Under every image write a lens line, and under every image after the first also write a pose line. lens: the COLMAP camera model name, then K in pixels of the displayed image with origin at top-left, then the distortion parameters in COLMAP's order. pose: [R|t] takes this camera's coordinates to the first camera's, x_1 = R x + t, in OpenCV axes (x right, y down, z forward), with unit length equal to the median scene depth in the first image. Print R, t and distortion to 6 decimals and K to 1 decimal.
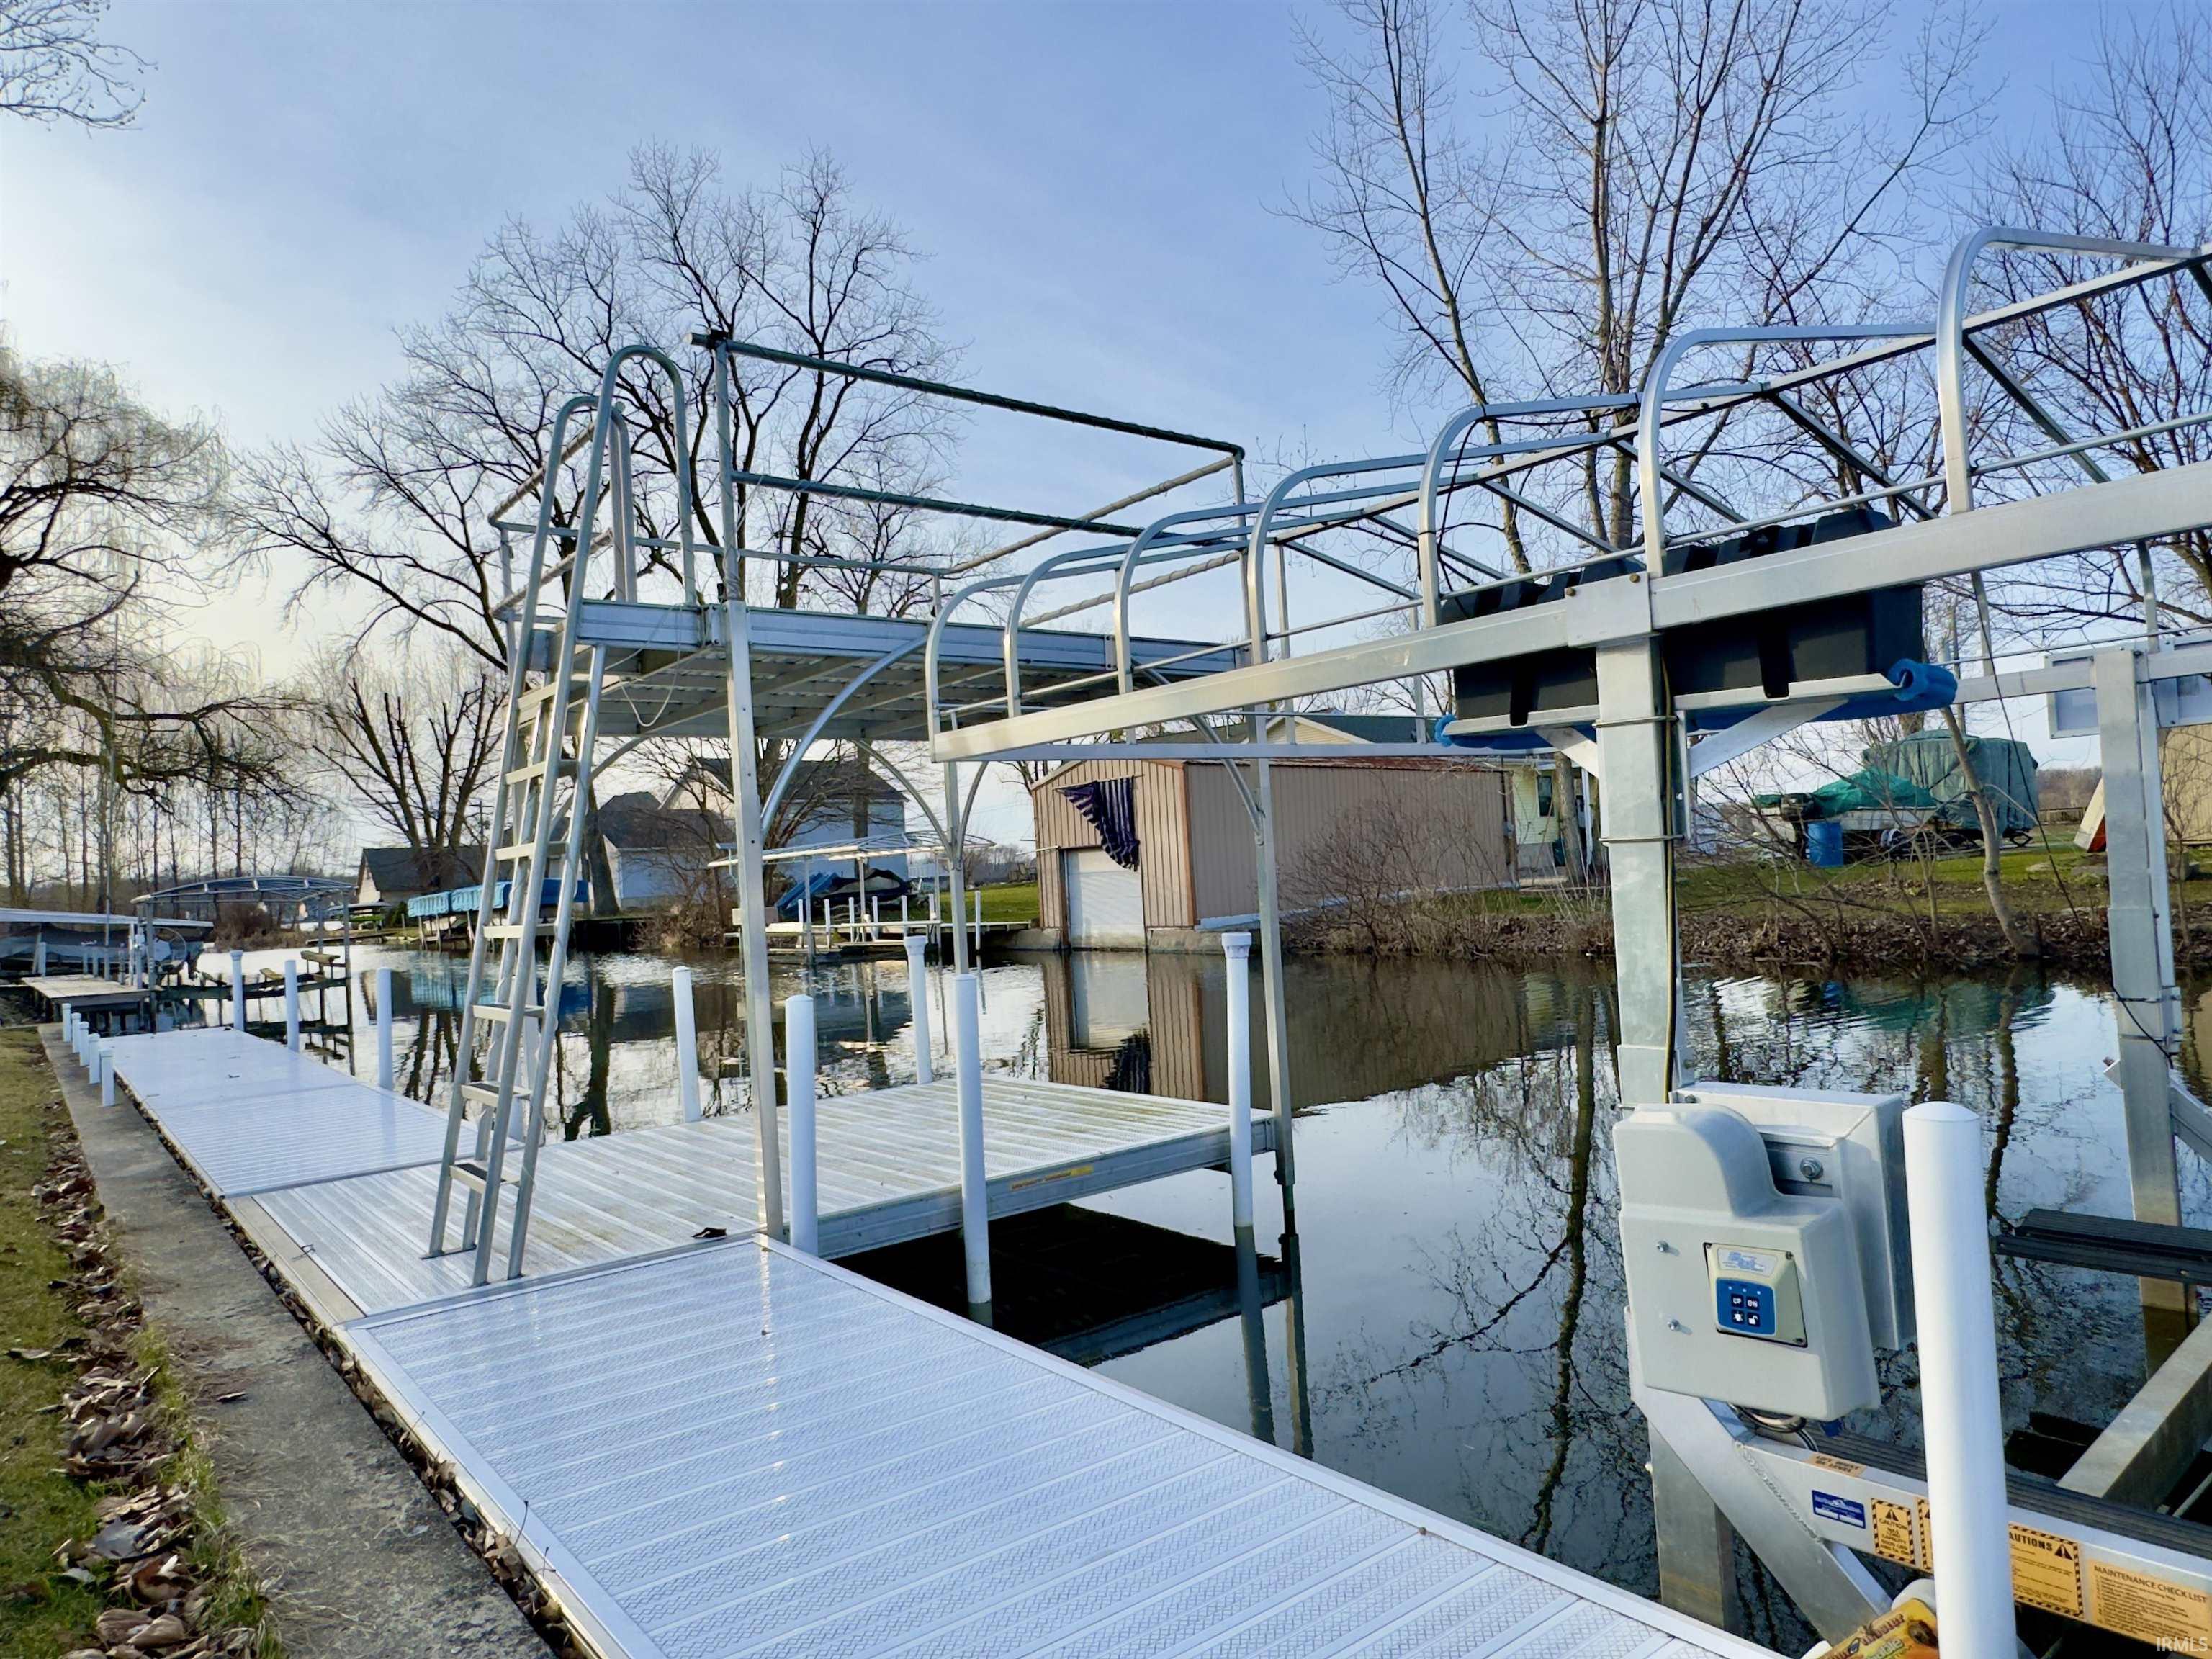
lens RADIAL K [[1366.9, 0, 1084.9], [0, 1366.9, 844.6], [0, 0, 1]] dist [-0.007227, -0.000151]
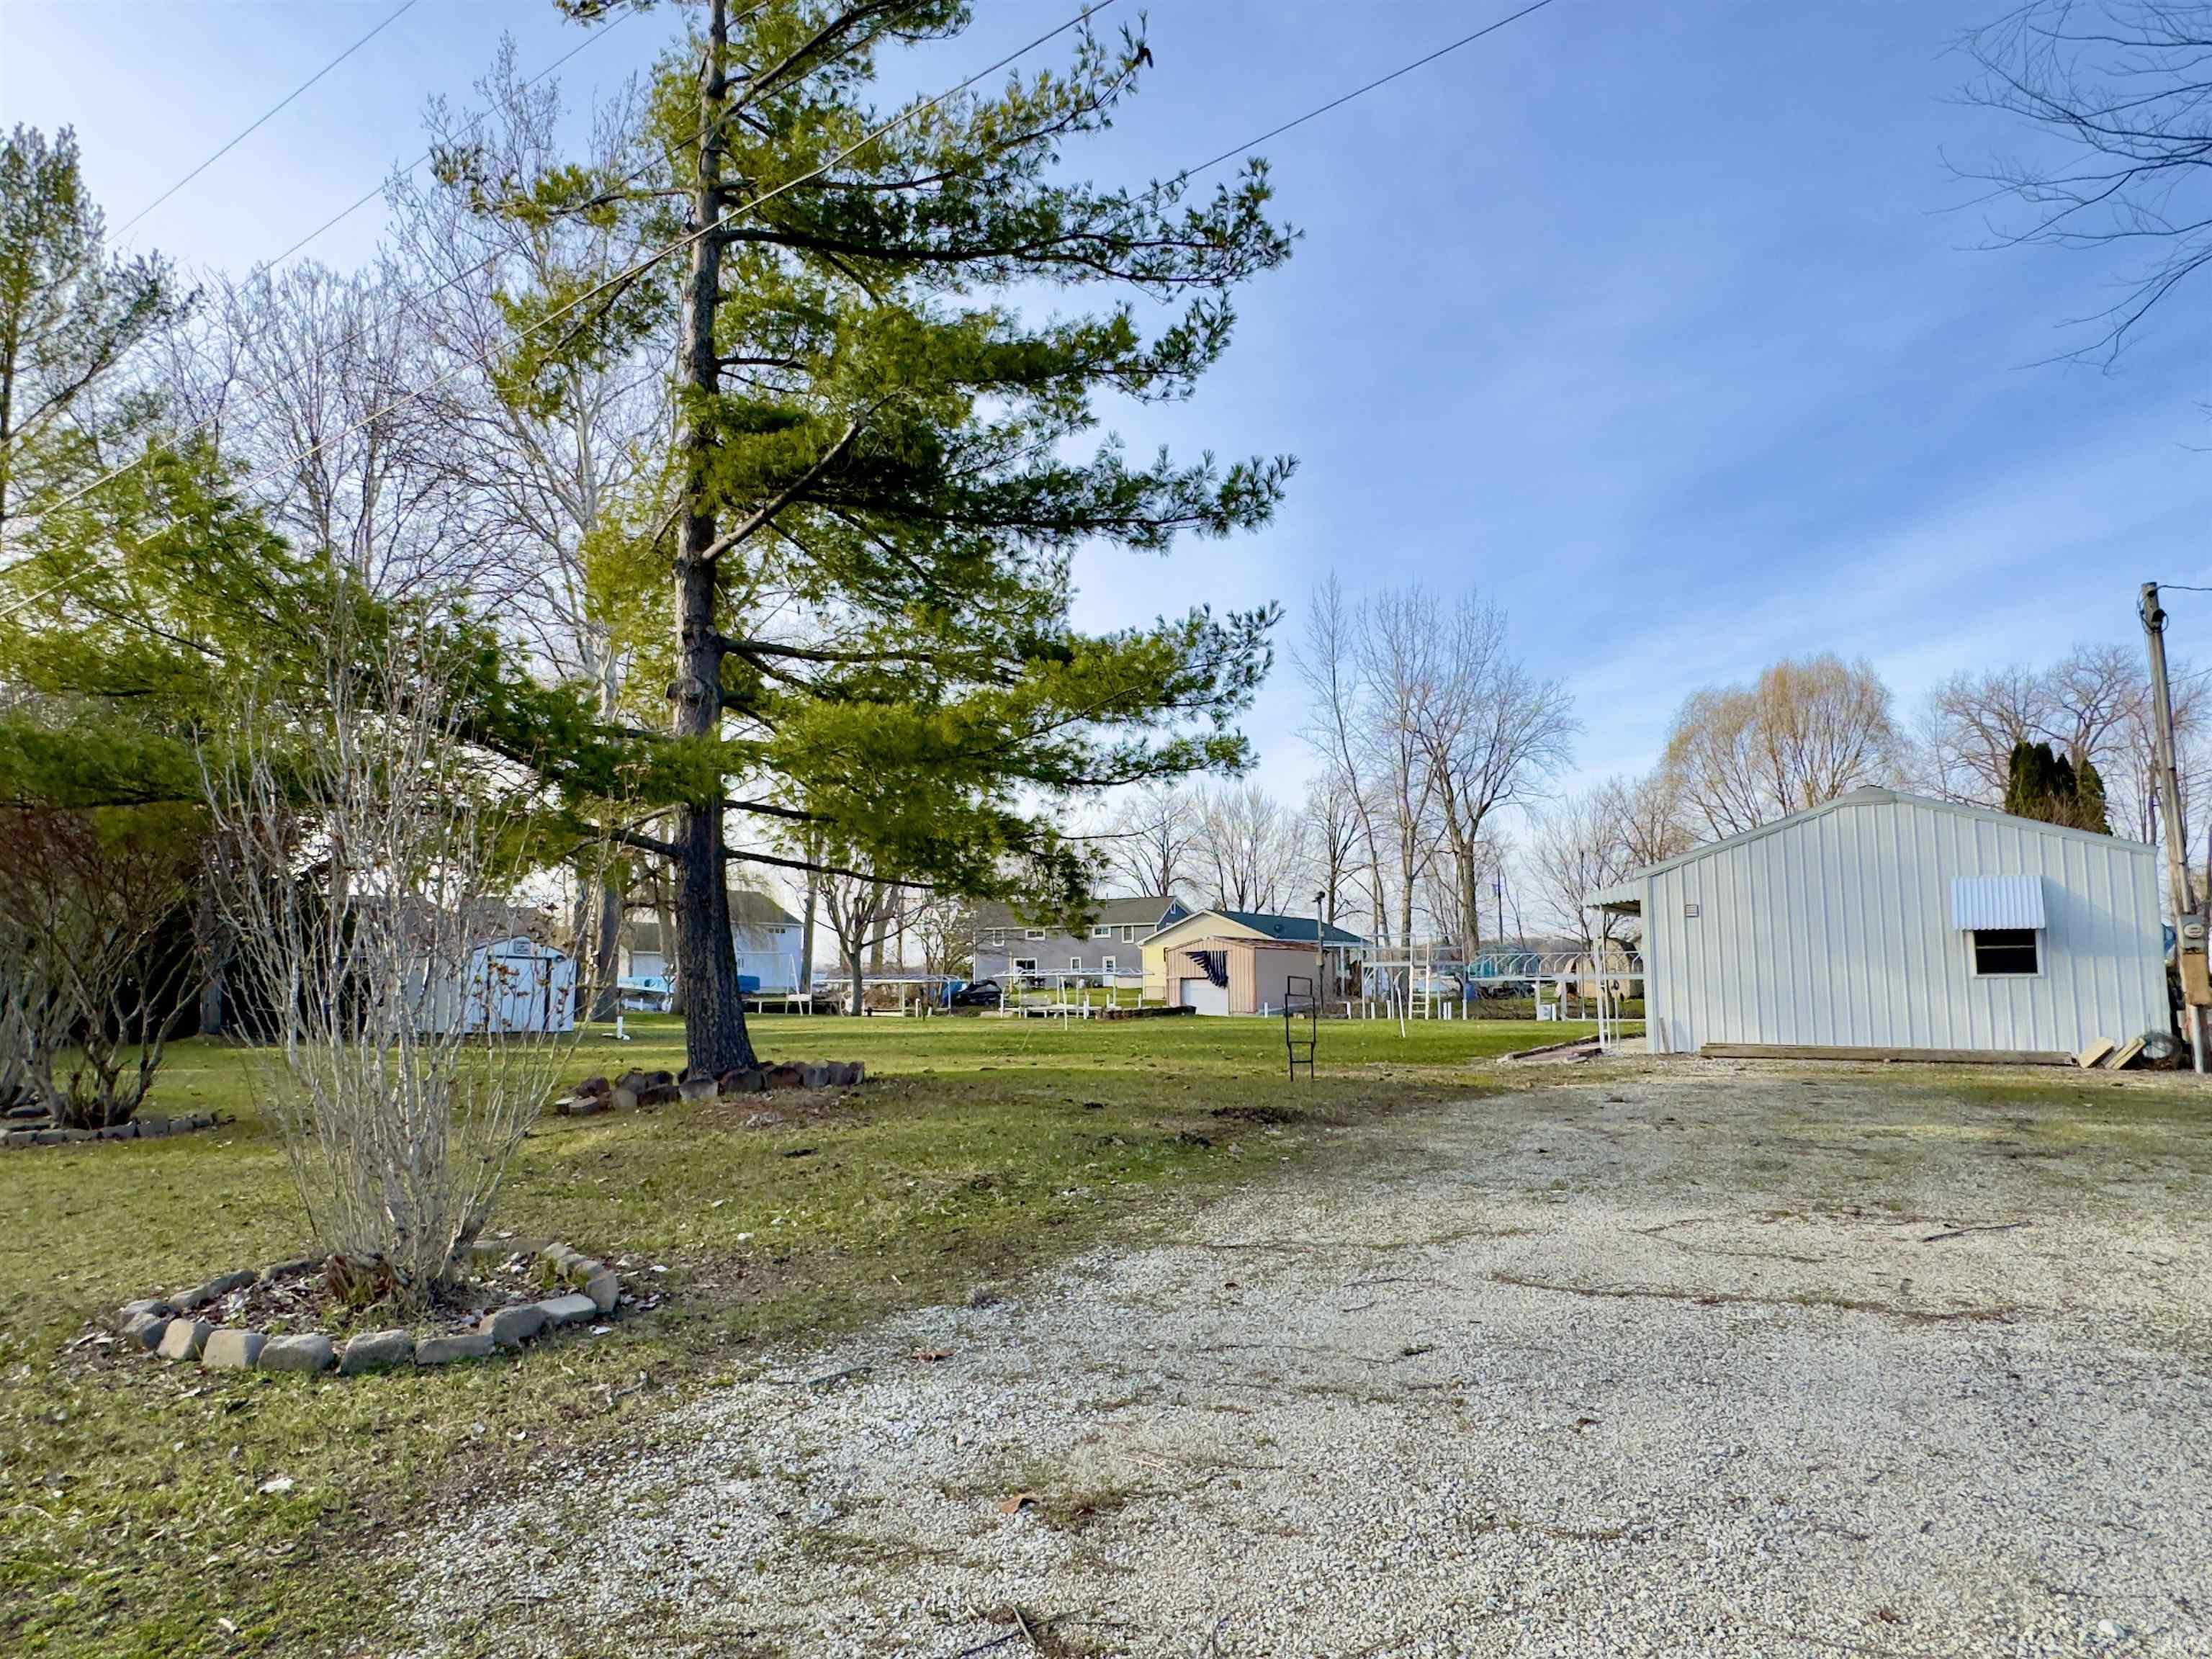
lens RADIAL K [[1368.5, 0, 1106.0], [0, 1368.5, 829.5], [0, 0, 1]] dist [-0.000837, 0.000077]
pose [[0.947718, 0.085079, 0.307557, -0.578268], [-0.053972, 0.992654, -0.108285, 0.007579], [-0.314510, 0.086024, 0.945348, -0.778374]]
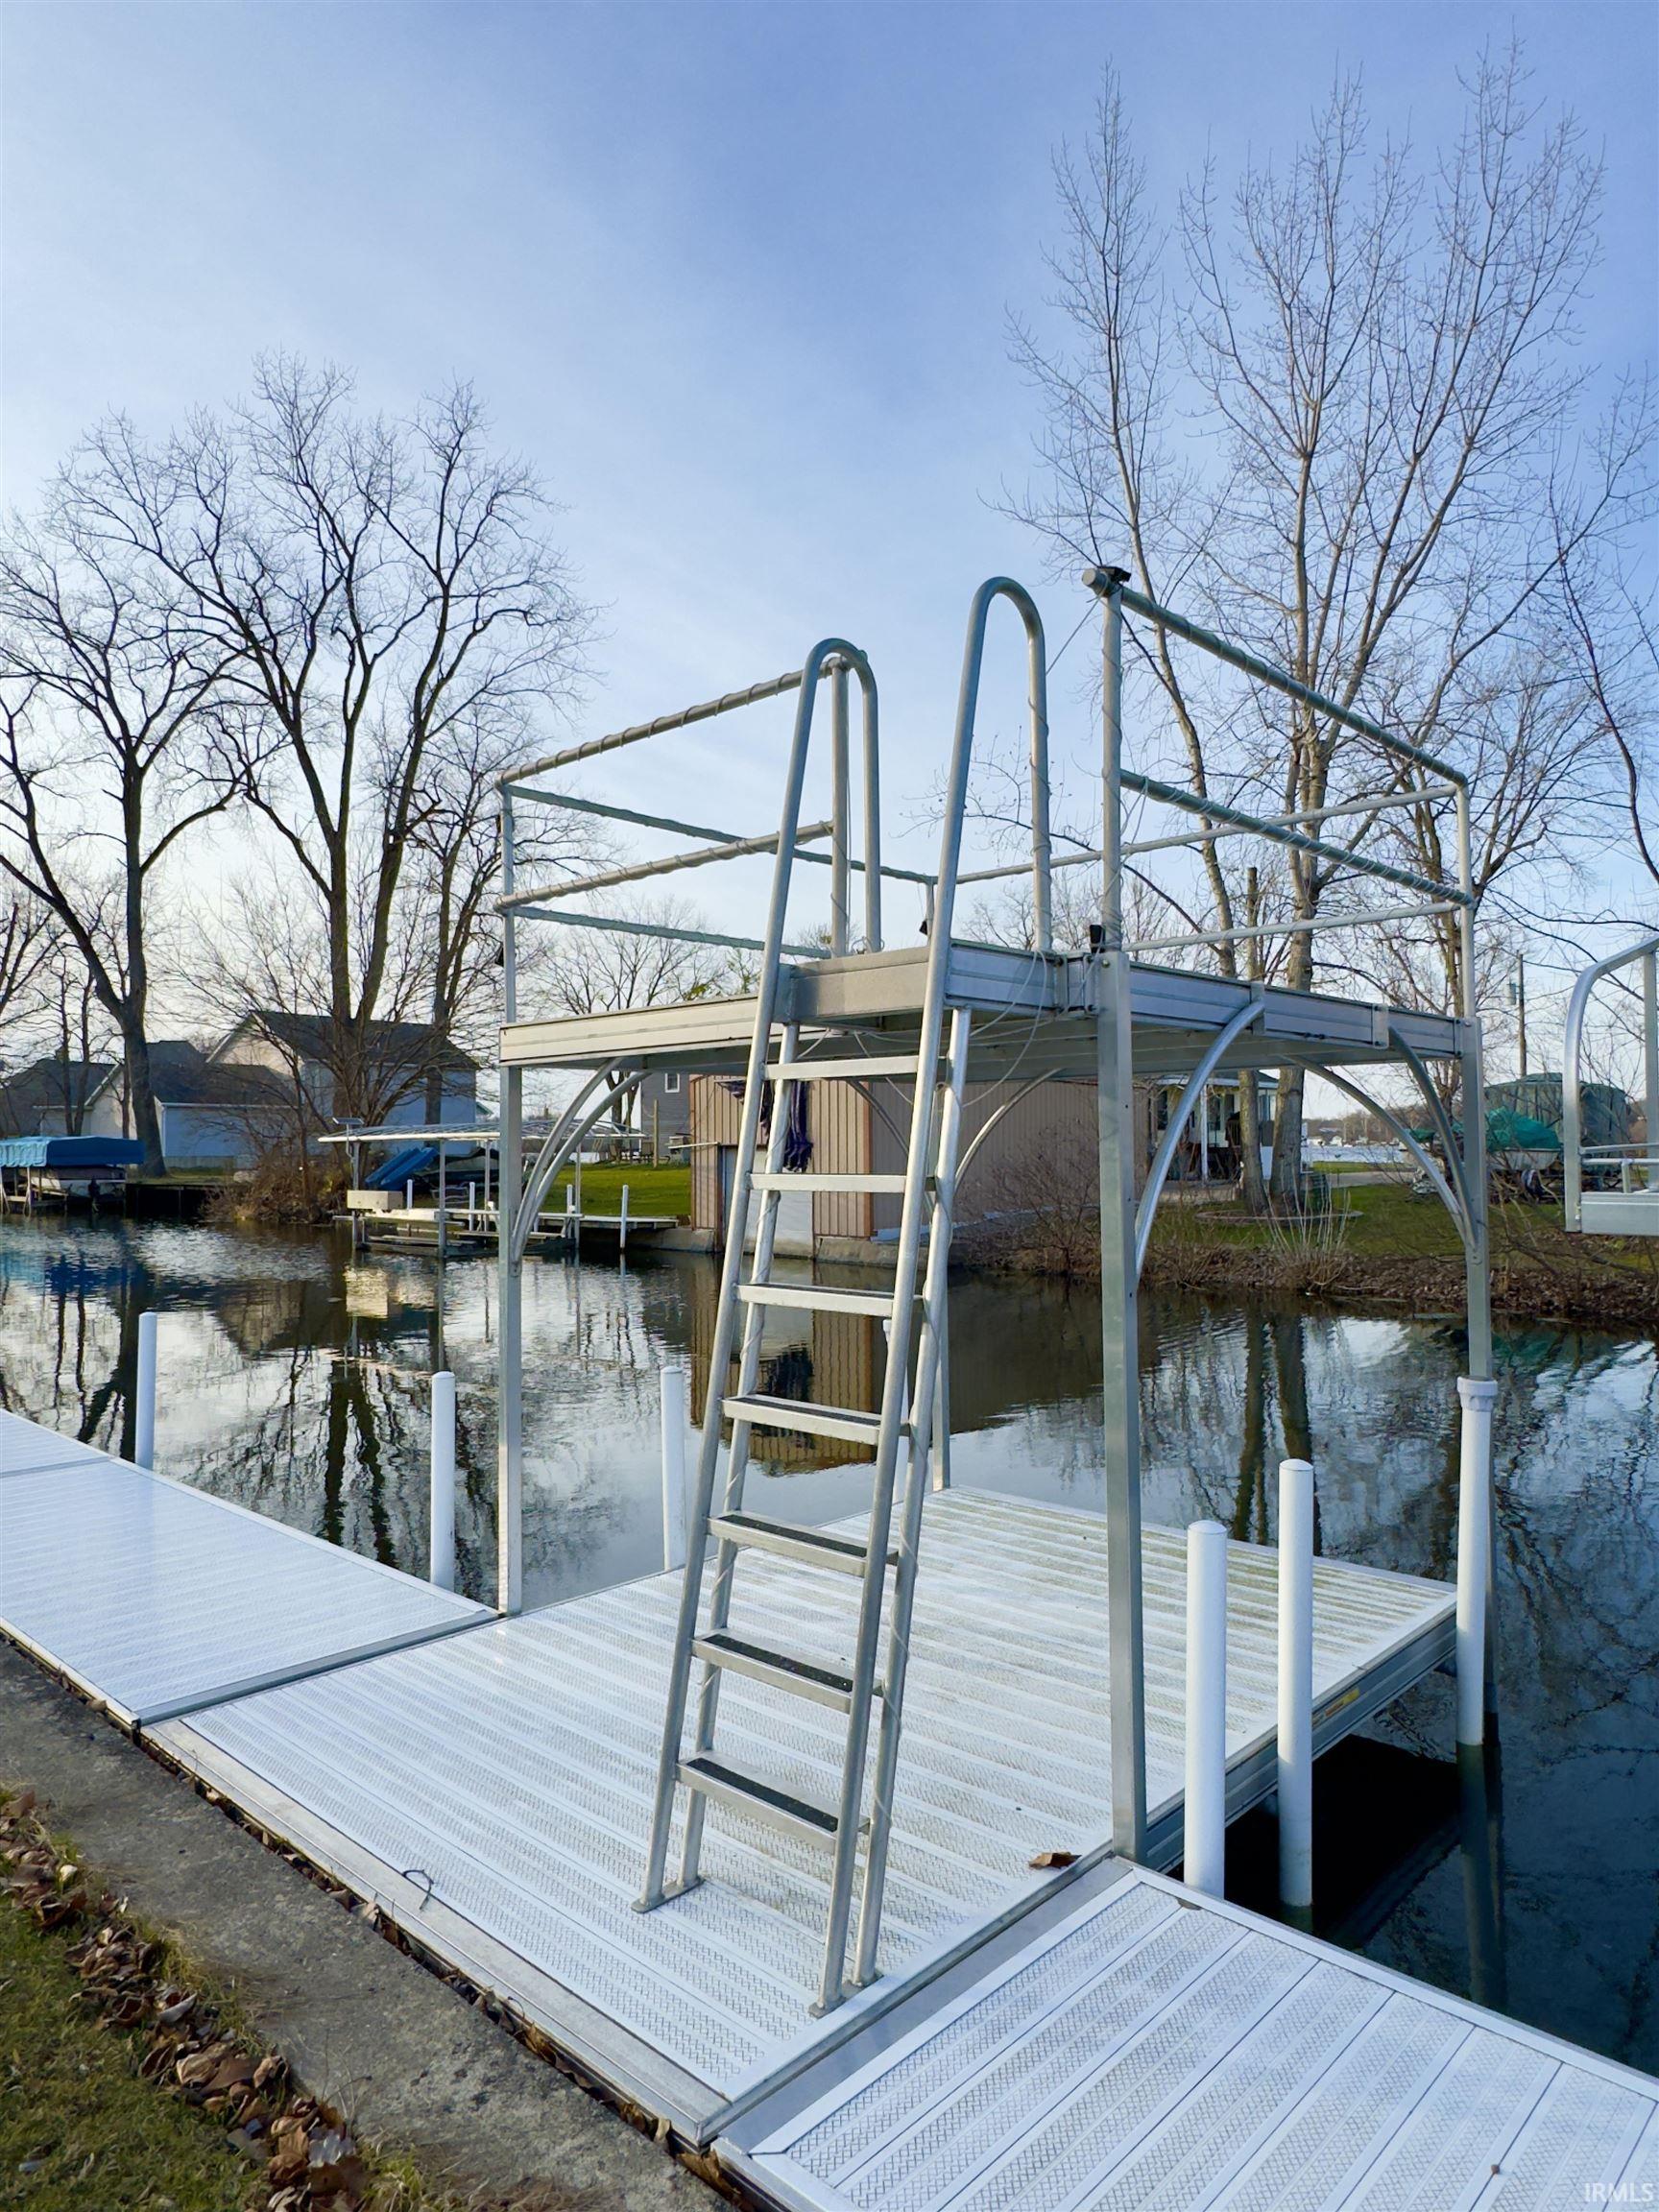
lens RADIAL K [[1366.9, 0, 829.5], [0, 1366.9, 1106.0], [0, 0, 1]] dist [-0.007227, -0.000151]
pose [[0.987613, 0.057238, 0.146098, -0.054547], [-0.055440, 0.998328, -0.016347, -0.008554], [-0.146790, 0.008045, 0.989135, 0.035017]]
